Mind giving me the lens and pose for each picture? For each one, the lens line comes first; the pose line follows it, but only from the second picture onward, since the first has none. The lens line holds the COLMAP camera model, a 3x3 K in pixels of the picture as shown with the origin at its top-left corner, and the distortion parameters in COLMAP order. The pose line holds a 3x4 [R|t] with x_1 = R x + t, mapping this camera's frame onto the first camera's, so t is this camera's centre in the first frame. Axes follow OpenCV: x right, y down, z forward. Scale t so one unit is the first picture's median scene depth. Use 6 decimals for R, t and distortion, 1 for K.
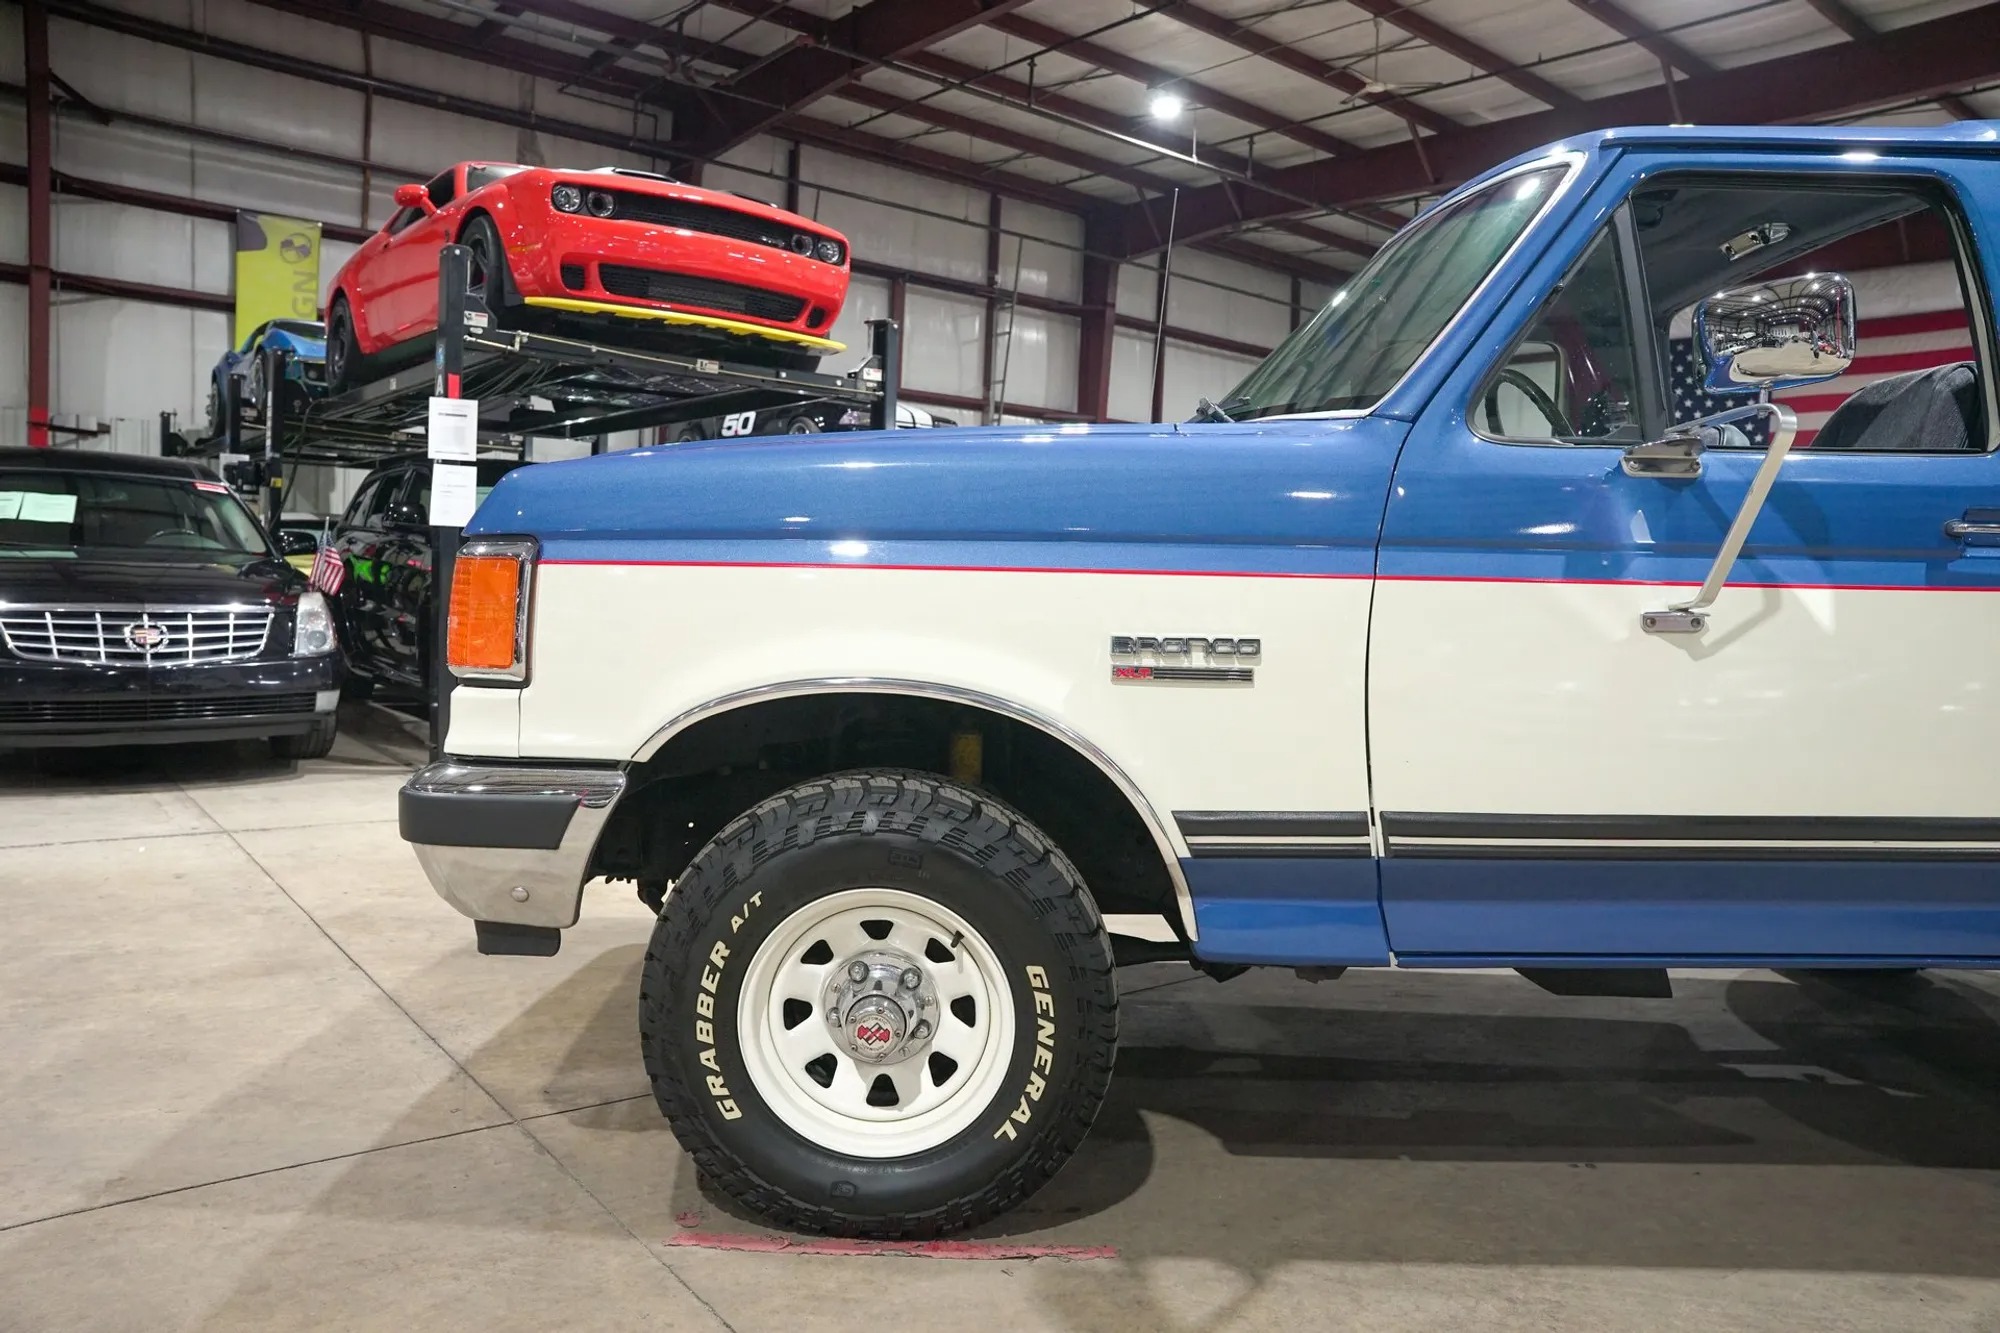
lens RADIAL K [[1362.2, 0, 1012.9], [0, 1362.2, 669.7], [0, 0, 1]] dist [-0.132322, 0.094885]
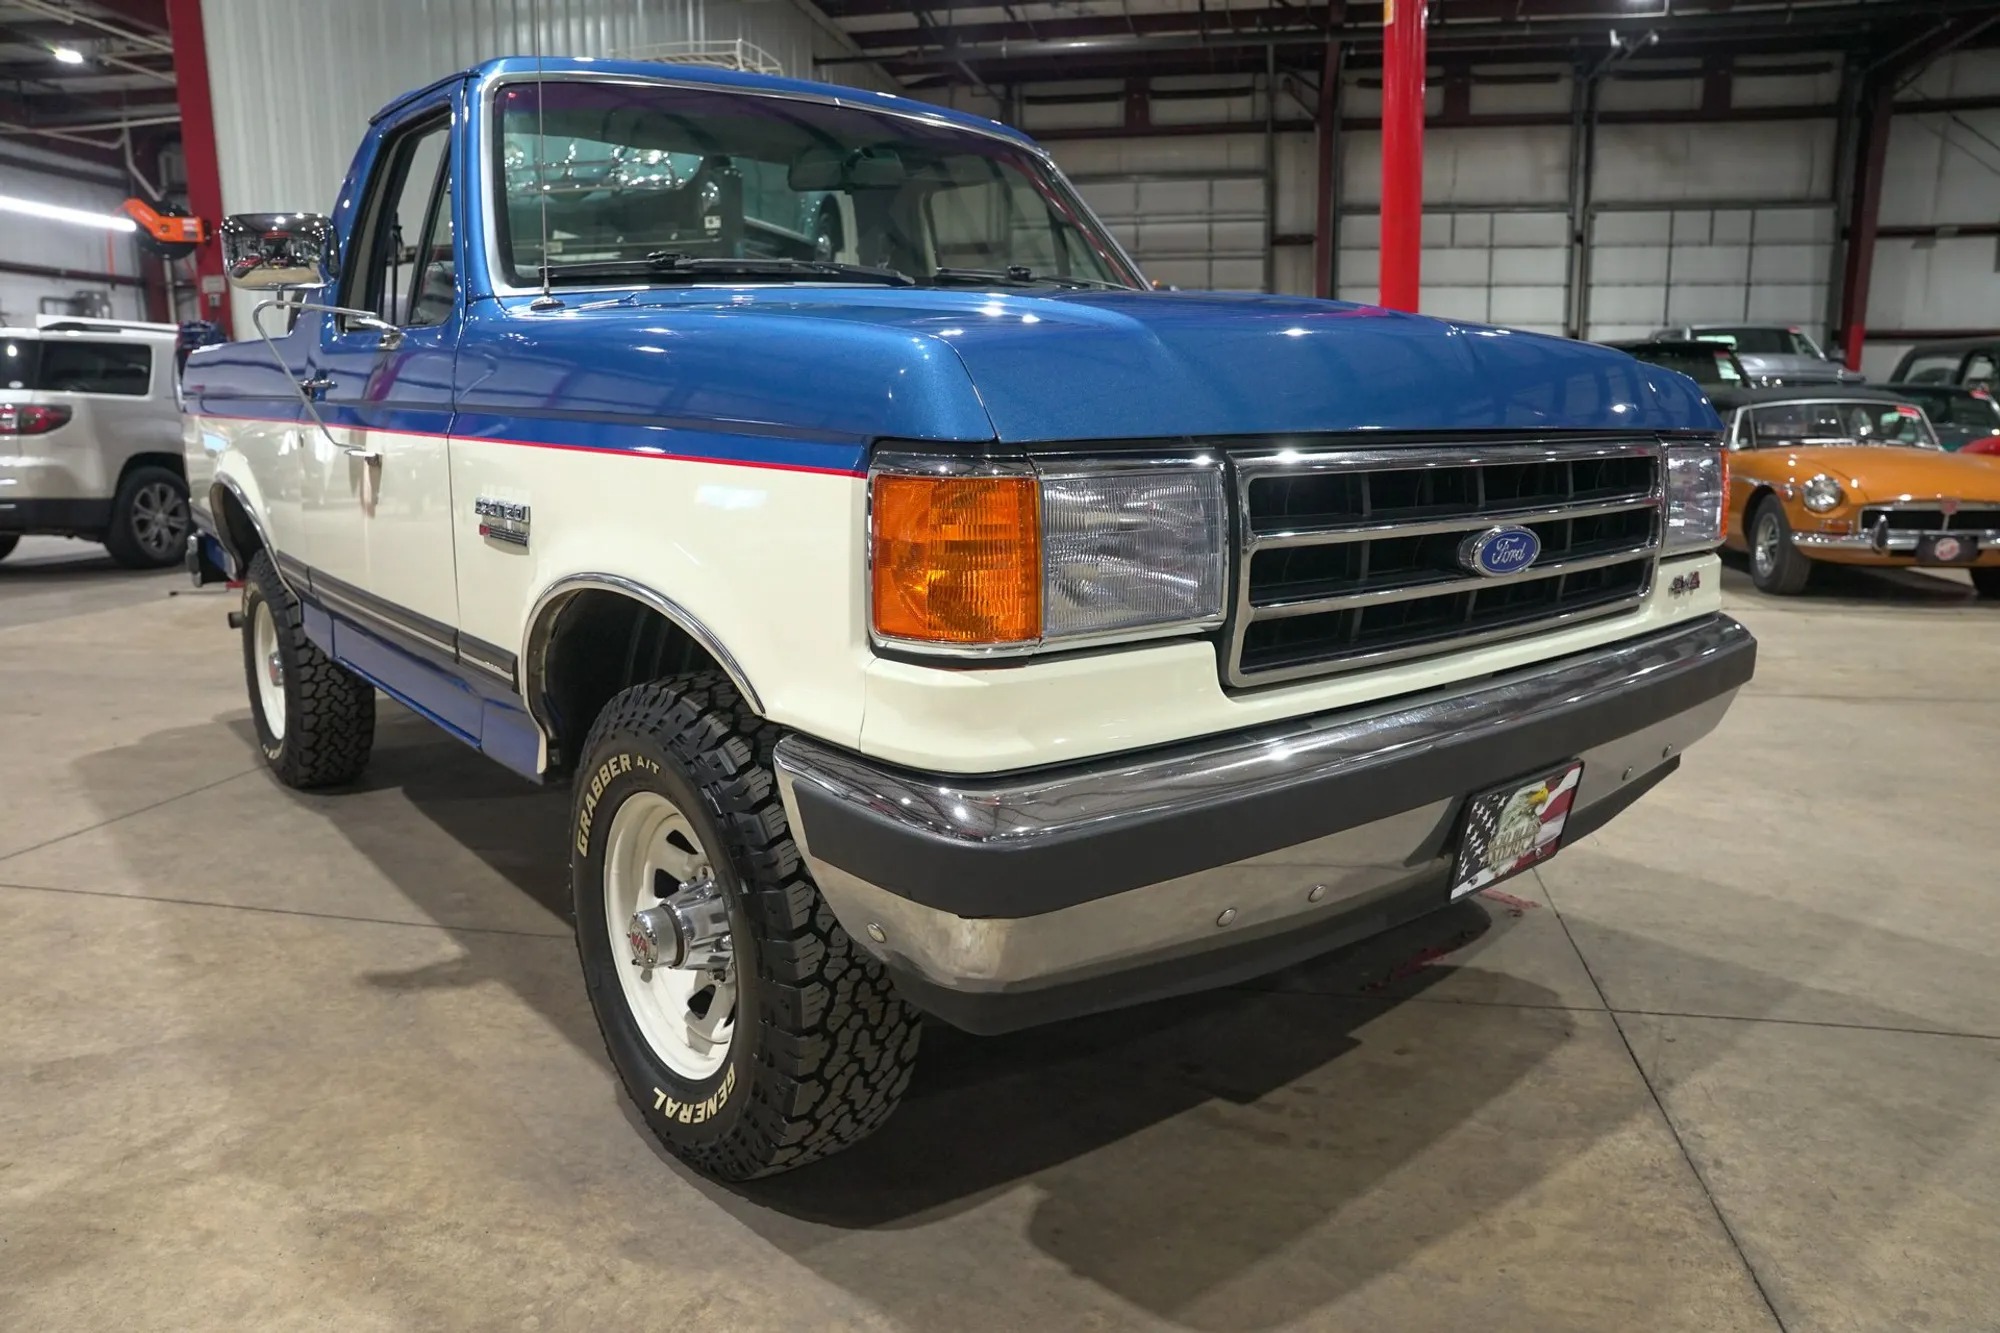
lens RADIAL K [[1362.2, 0, 1008.9], [0, 1362.2, 664.3], [0, 0, 1]] dist [-0.132322, 0.094885]
pose [[-0.628798, -0.174904, 0.757642, -0.471125], [0.012236, 0.972027, 0.234550, -0.091486], [-0.777473, 0.156755, -0.609068, 1.131167]]
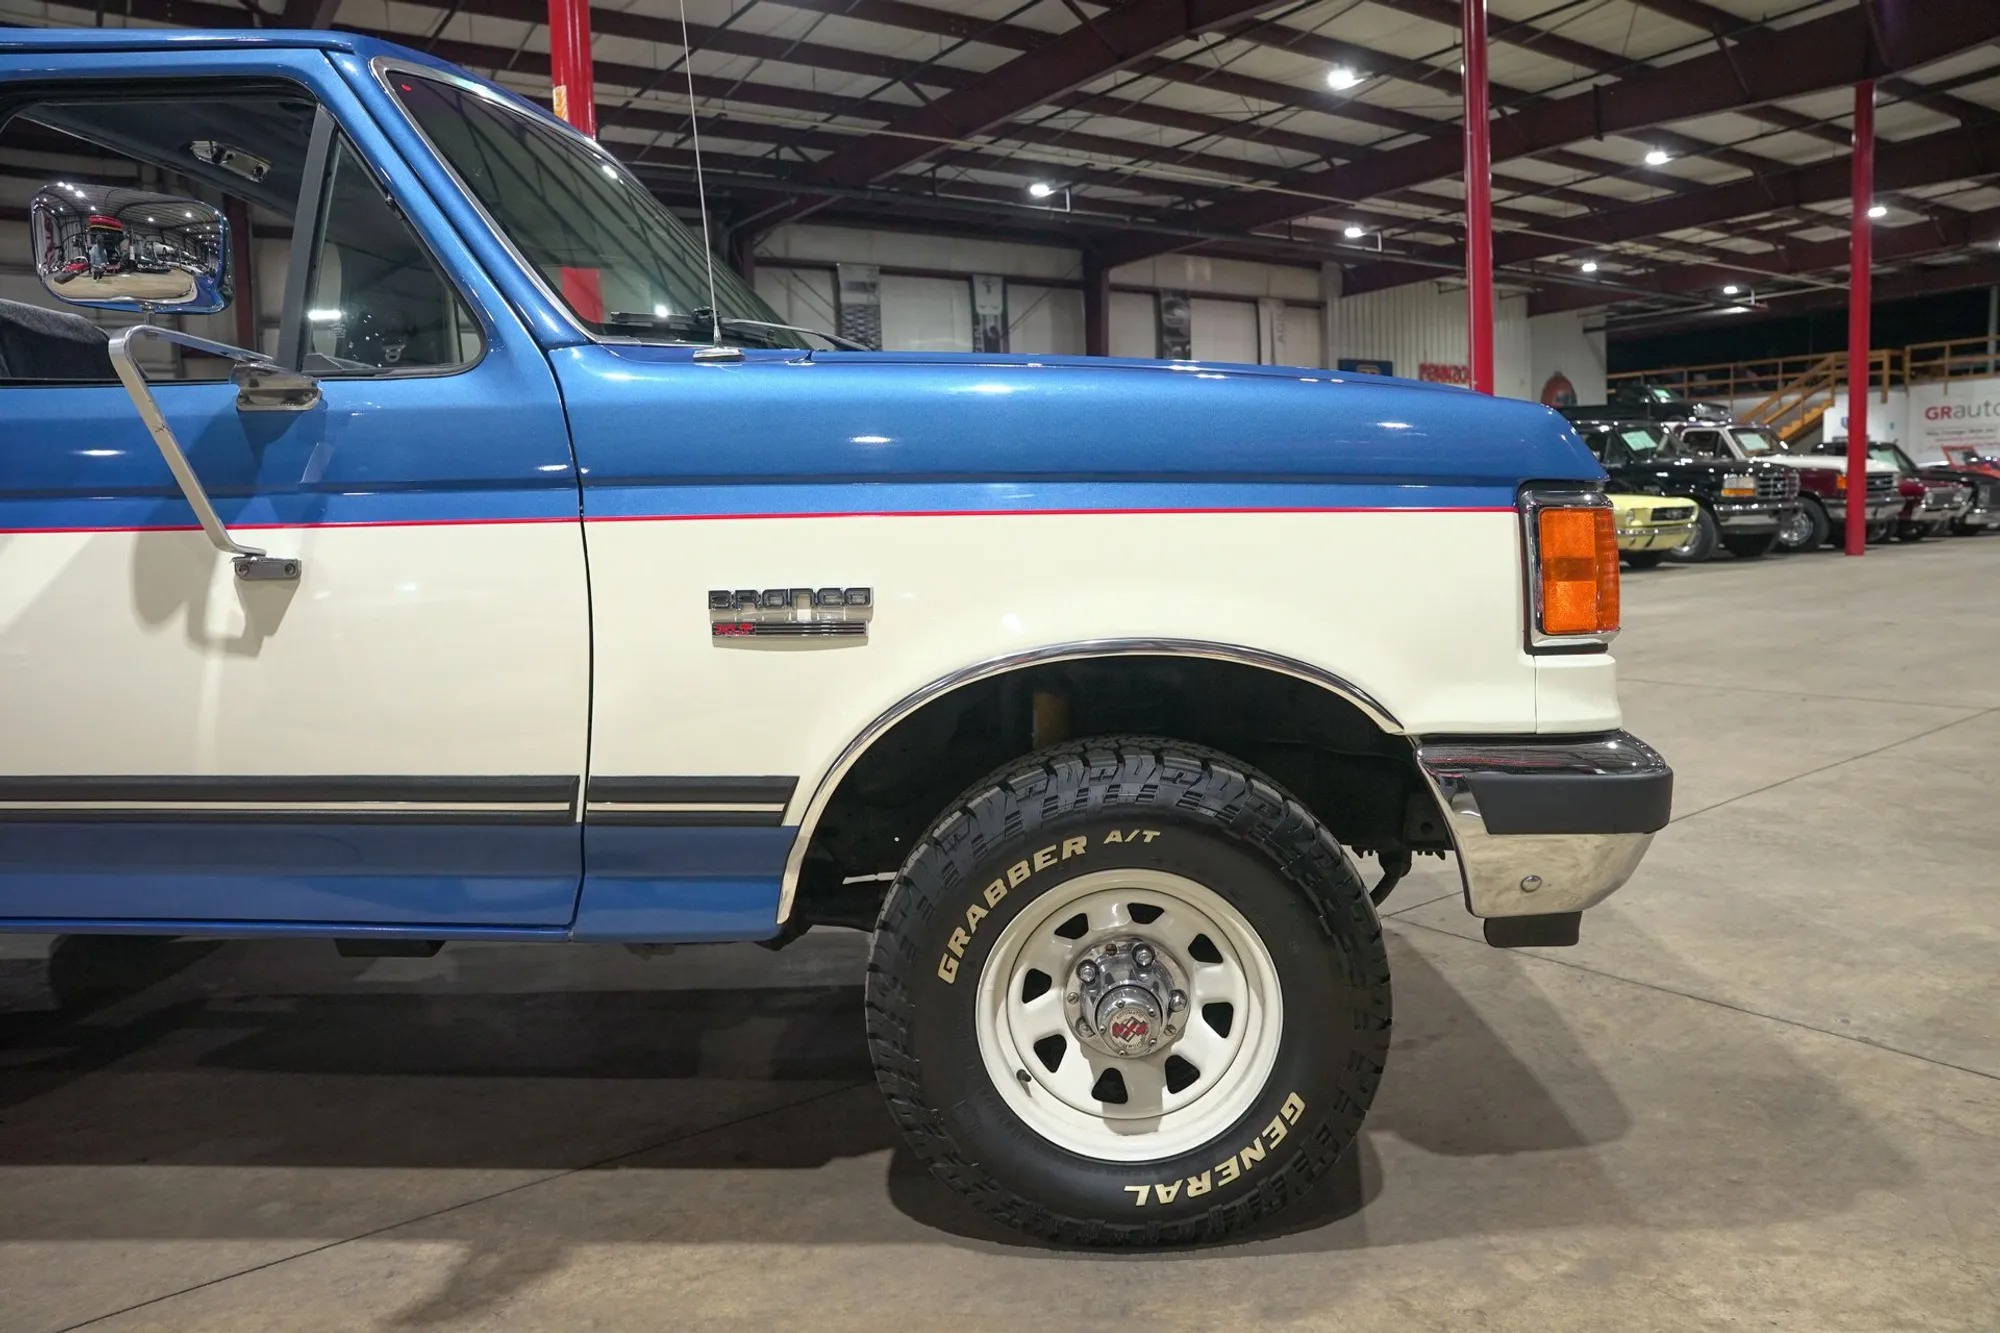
lens RADIAL K [[1362.2, 0, 1002.1], [0, 1362.2, 659.8], [0, 0, 1]] dist [-0.132322, 0.094885]
pose [[-0.997282, -0.006646, 0.073381, -0.049988], [0.004589, 0.988389, 0.151875, -0.076402], [-0.073538, 0.151799, -0.985672, 1.377232]]
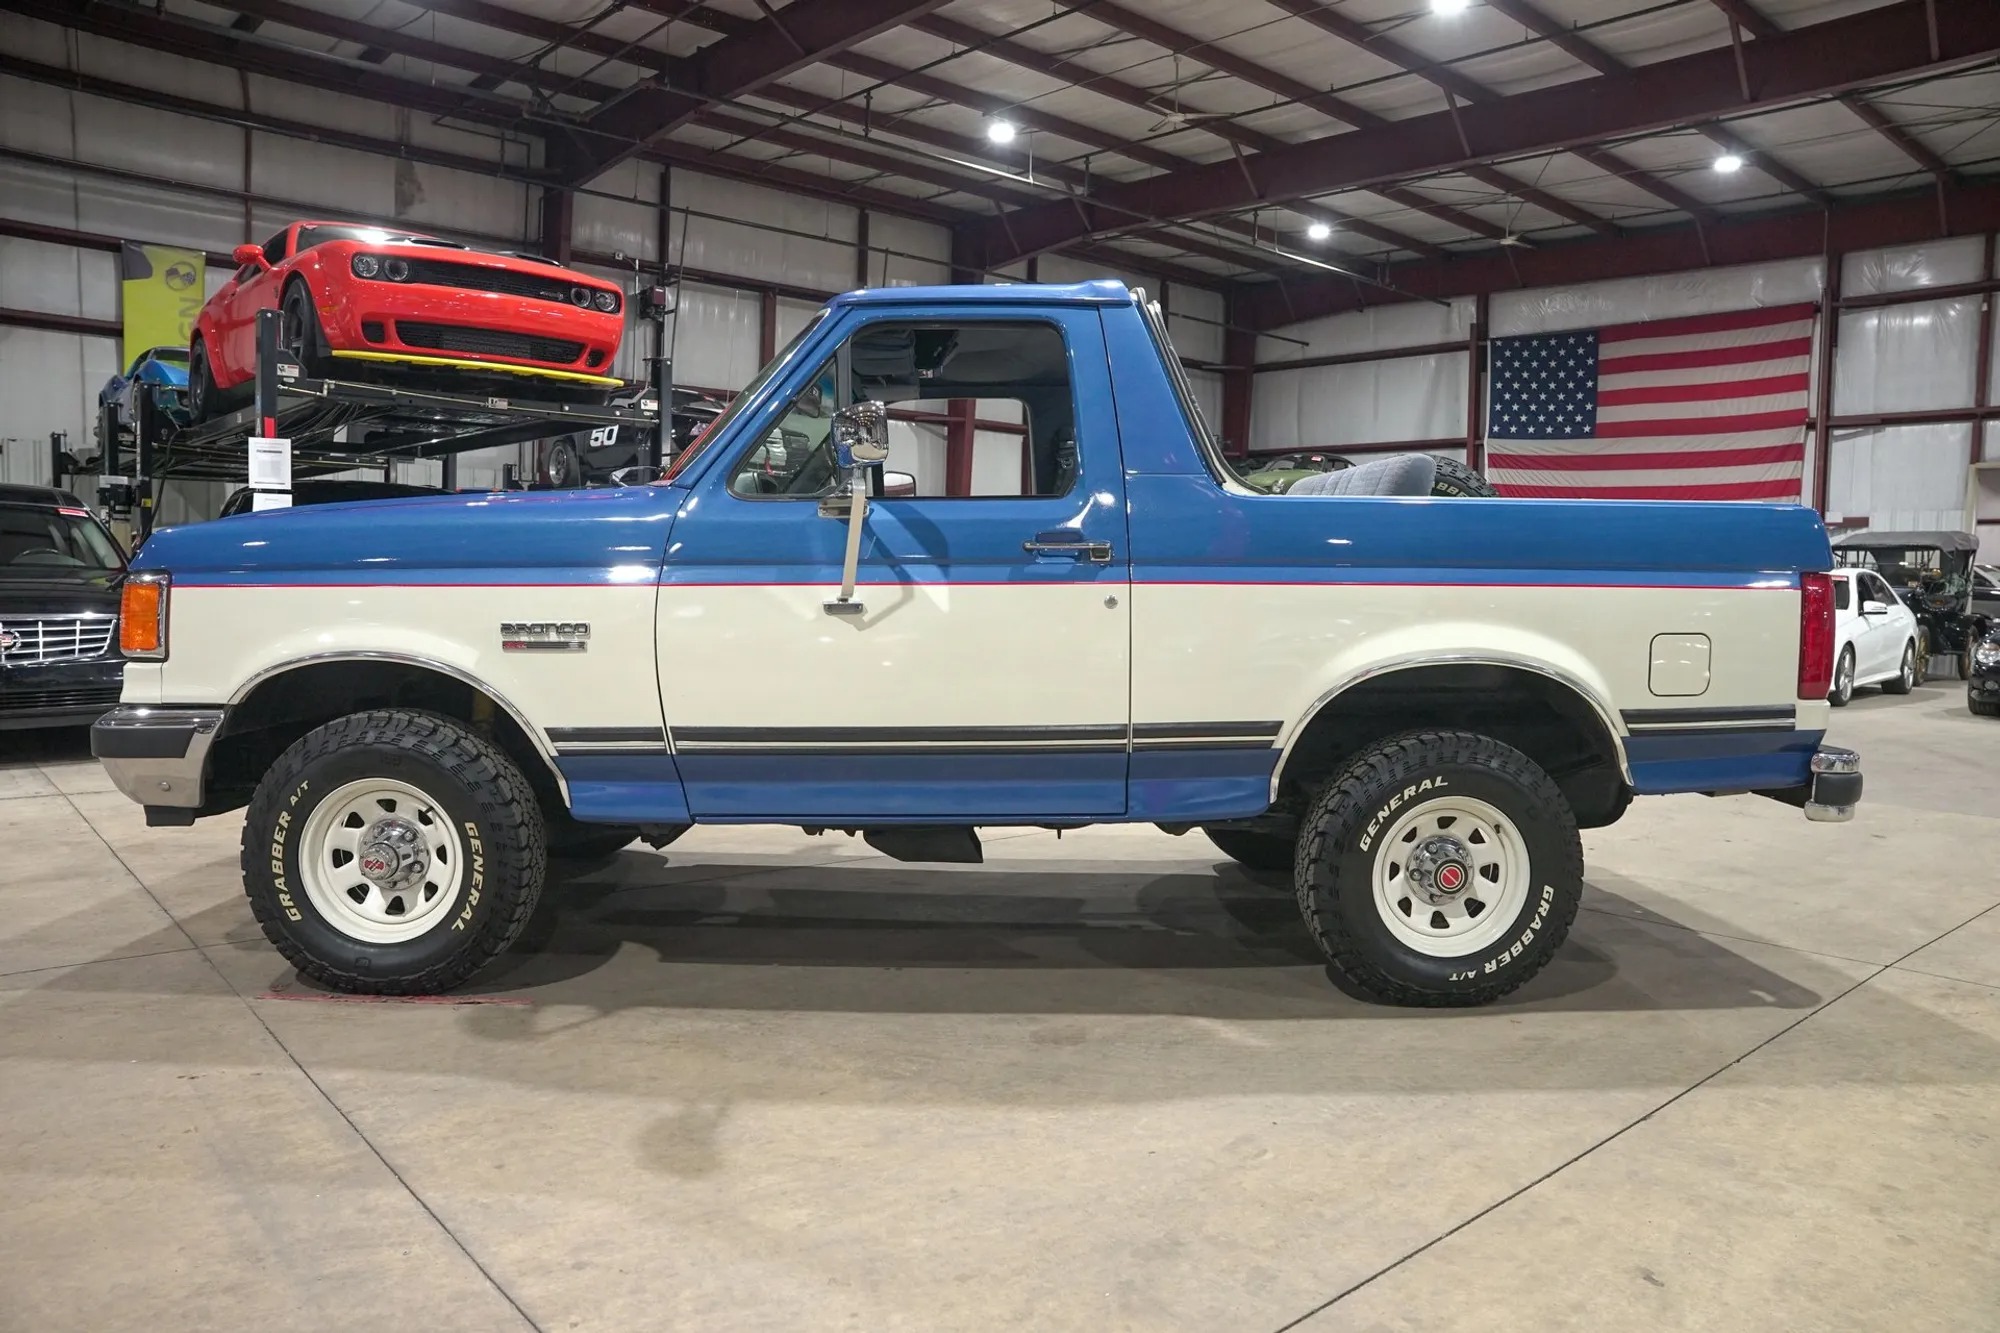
lens RADIAL K [[1362.2, 0, 1013.0], [0, 1362.2, 671.9], [0, 0, 1]] dist [-0.132322, 0.094885]
pose [[0.999087, -0.019464, 0.038022, 0.303737], [0.019173, 0.999784, 0.008010, 0.016013], [-0.038170, -0.007273, 0.999245, -0.322591]]
